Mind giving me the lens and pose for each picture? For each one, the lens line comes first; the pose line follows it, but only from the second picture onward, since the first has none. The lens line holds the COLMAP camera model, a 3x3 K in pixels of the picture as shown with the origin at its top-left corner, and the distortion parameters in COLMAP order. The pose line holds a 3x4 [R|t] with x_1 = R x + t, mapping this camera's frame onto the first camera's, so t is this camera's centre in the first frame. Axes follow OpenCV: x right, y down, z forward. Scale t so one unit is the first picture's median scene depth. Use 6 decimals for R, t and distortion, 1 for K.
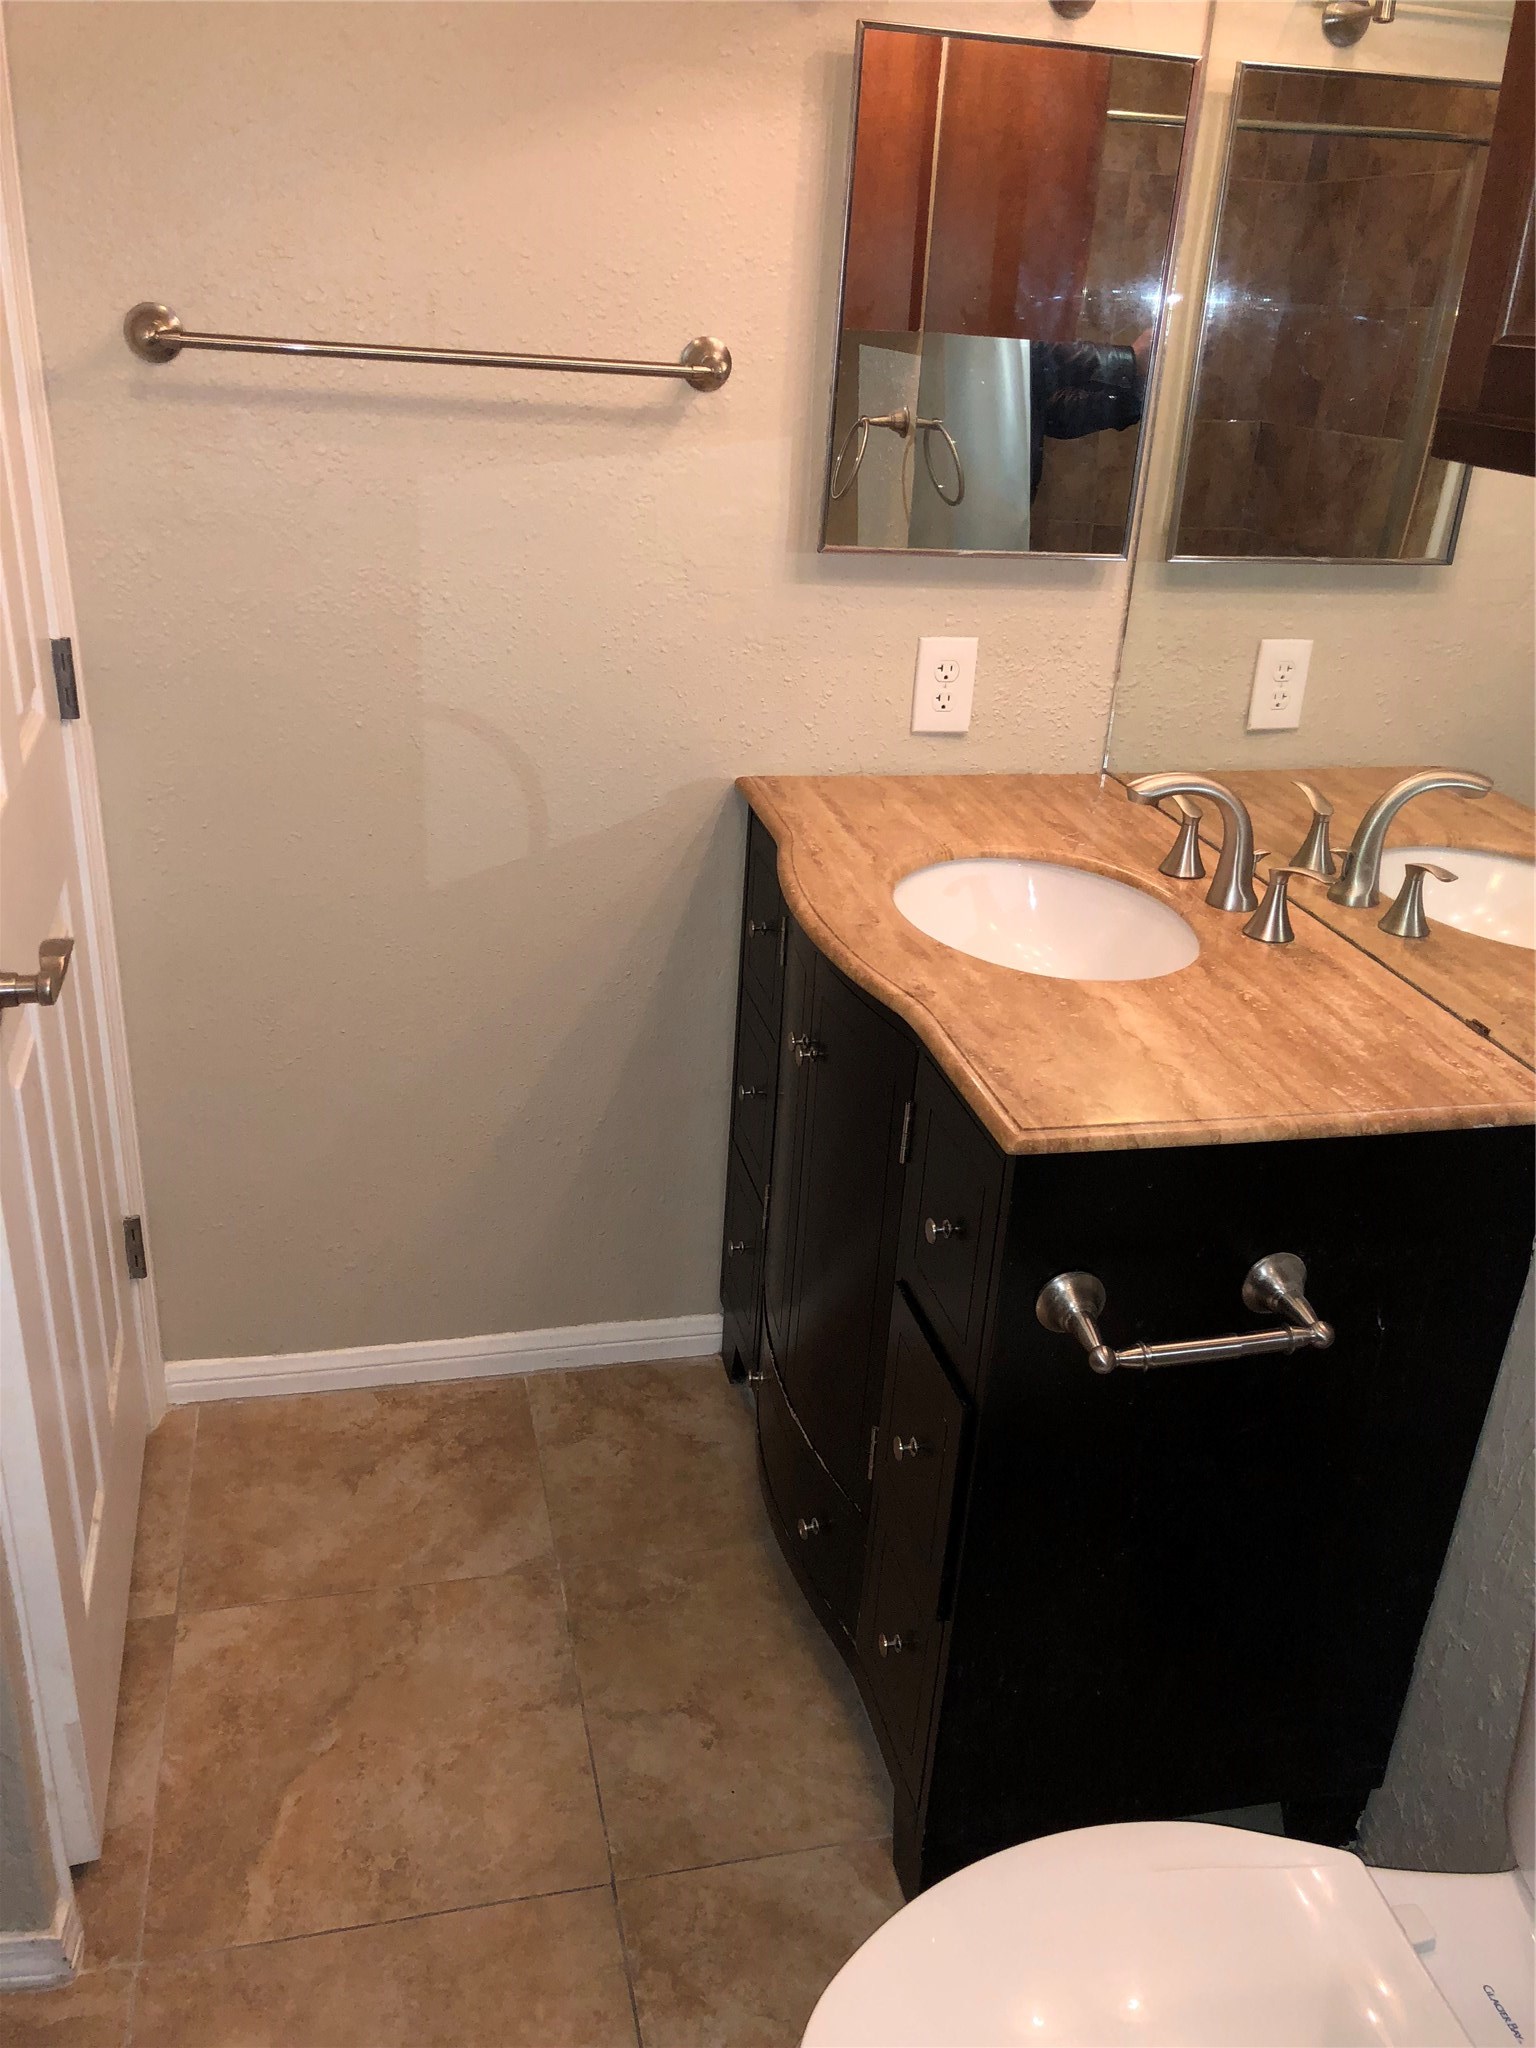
lens RADIAL K [[1687.6, 0, 768.7], [0, 1687.6, 1068.0], [0, 0, 1]] dist [0.001311, -0.023001]
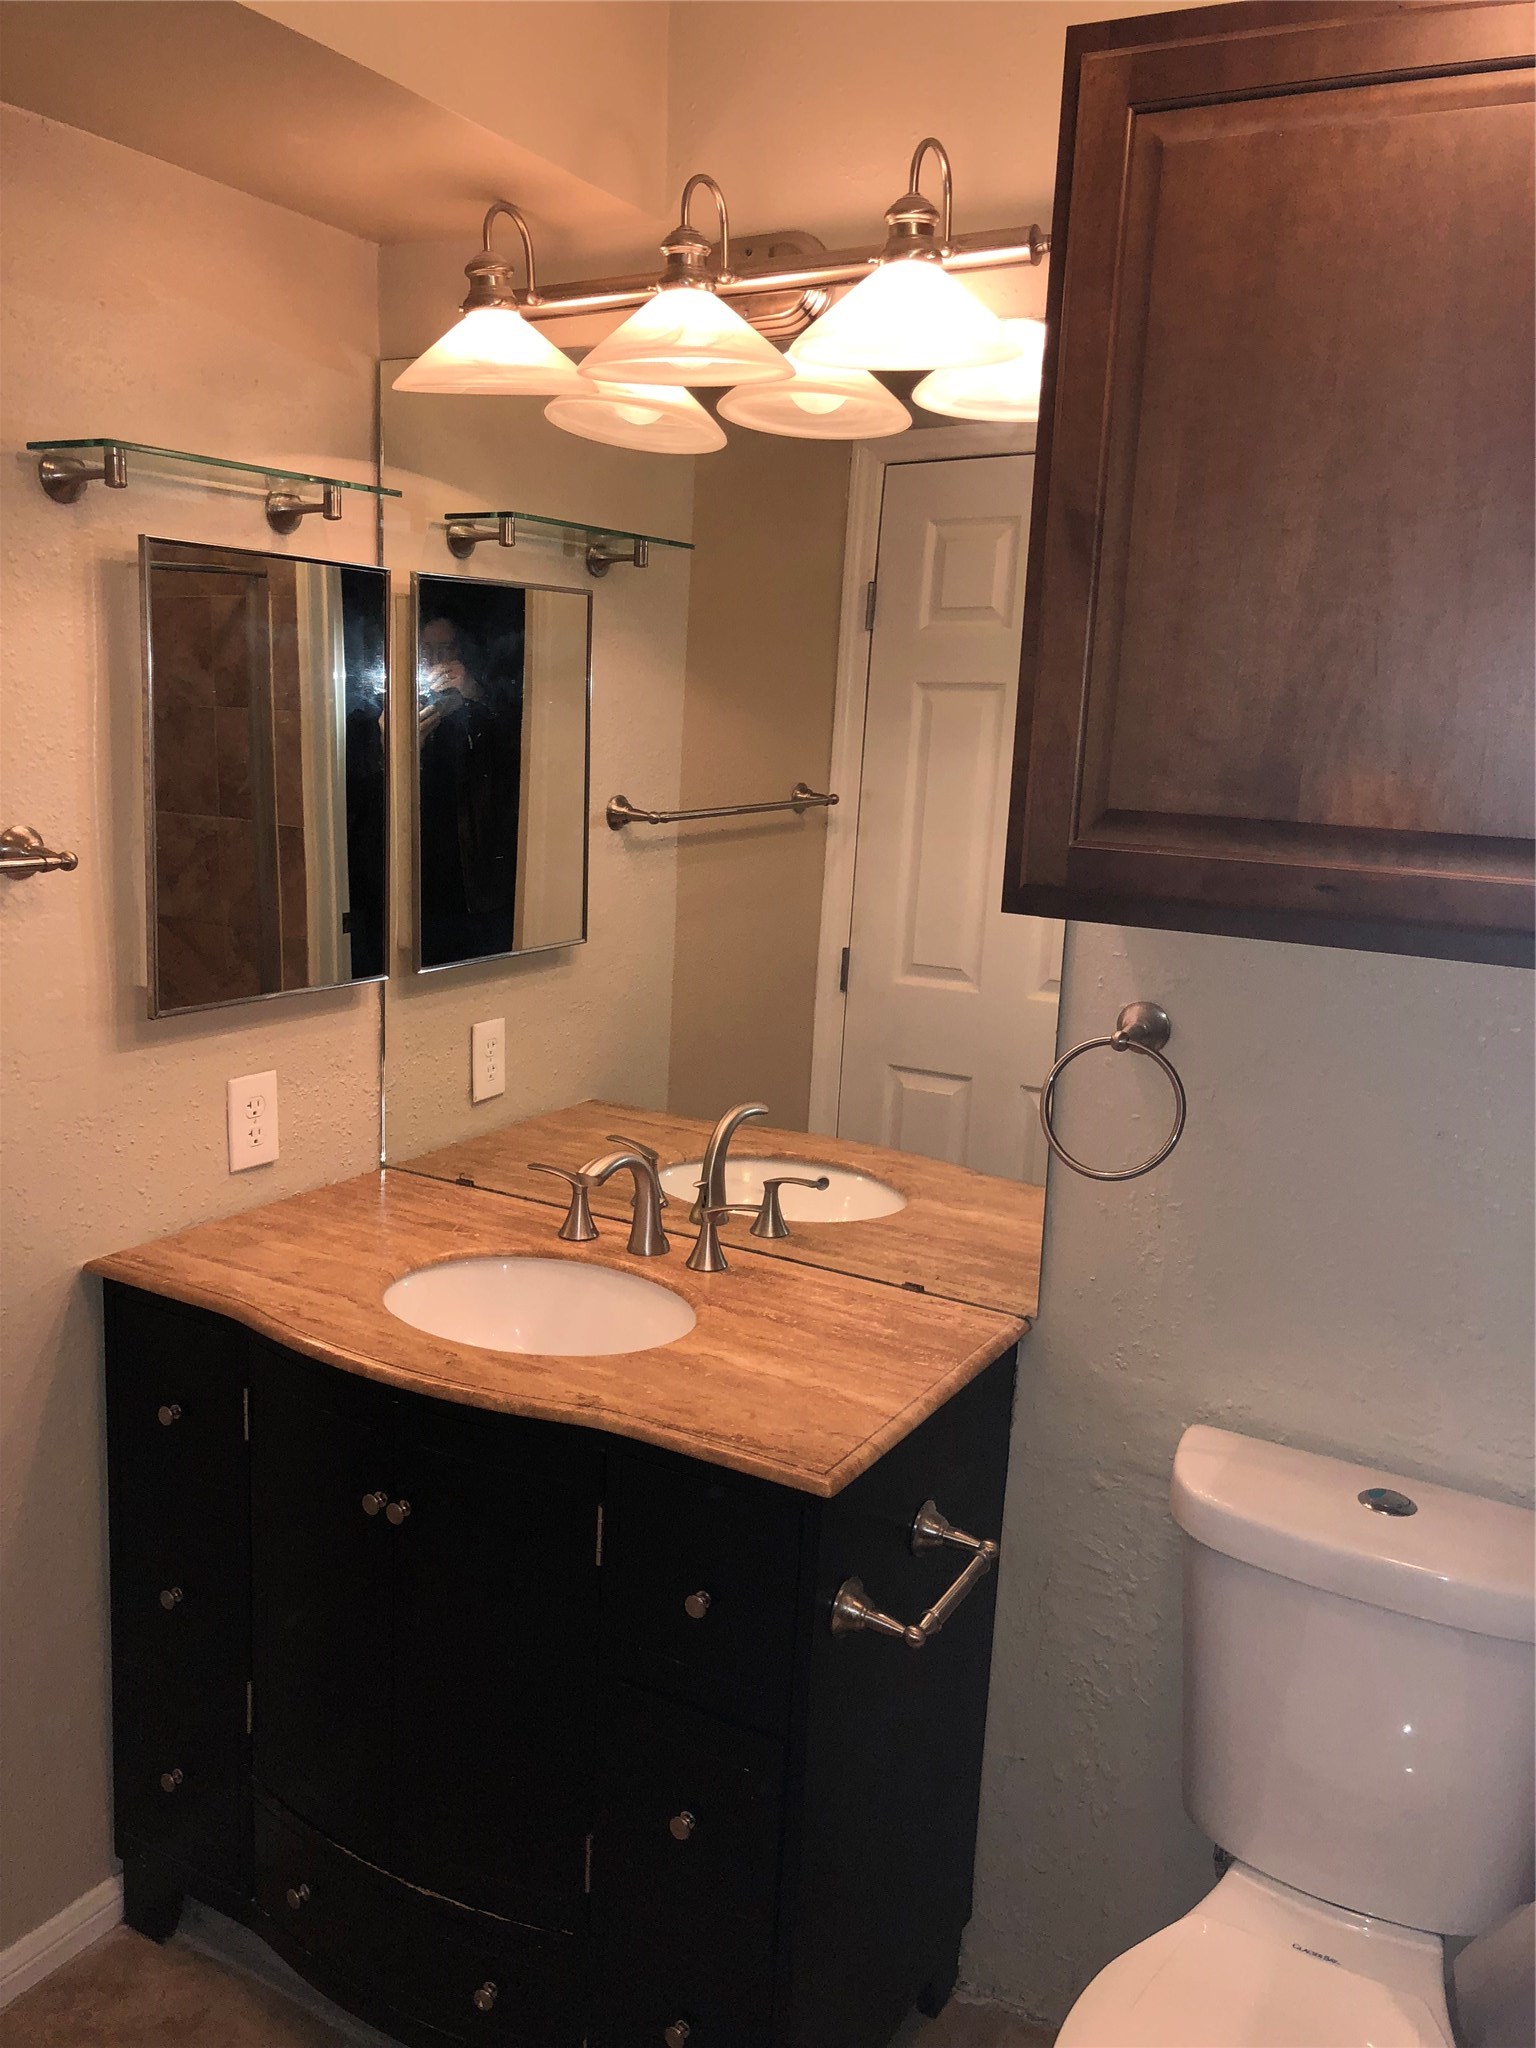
lens RADIAL K [[1668.6, 0, 768.0], [0, 1668.6, 1024.0], [0, 0, 1]] dist [0.004035, -0.005004]
pose [[0.671981, -0.165344, 0.721874, -0.450497], [0.309485, 0.948258, -0.070898, -0.129527], [-0.672800, 0.271052, 0.688383, 0.098515]]
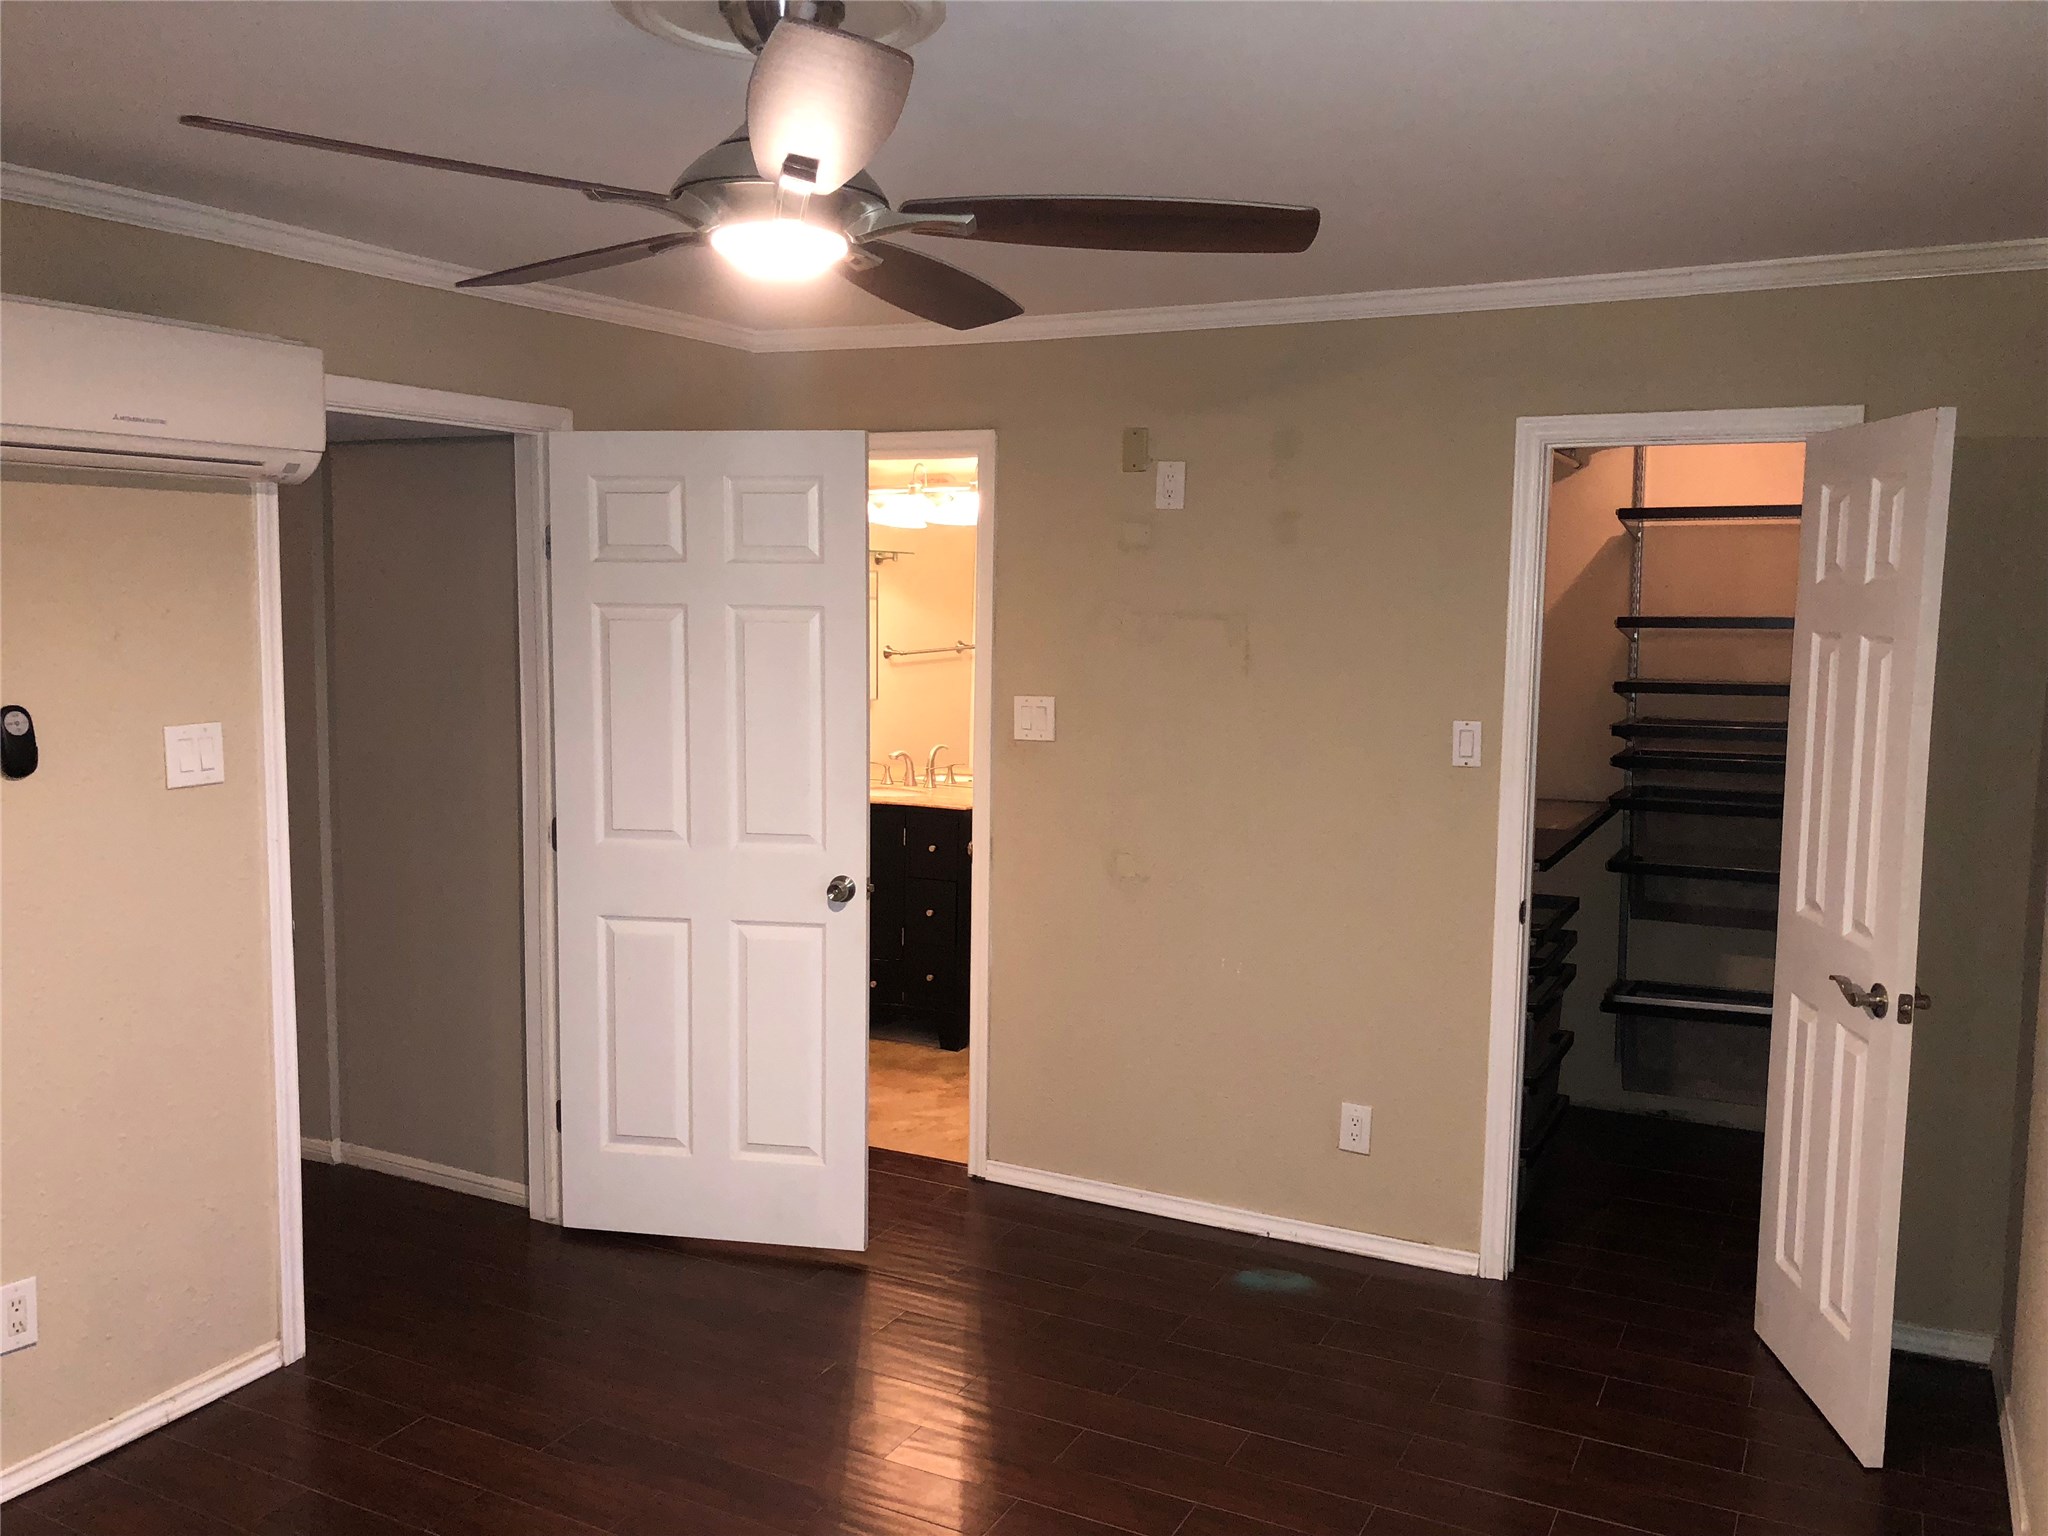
lens RADIAL K [[1668.6, 0, 1024.0], [0, 1668.6, 768.0], [0, 0, 1]] dist [0.004035, -0.005004]
pose [[0.639115, -0.130558, 0.757949, -2.179860], [0.346456, 0.928709, -0.132166, 0.409447], [-0.686659, 0.347066, 0.638784, -1.416325]]
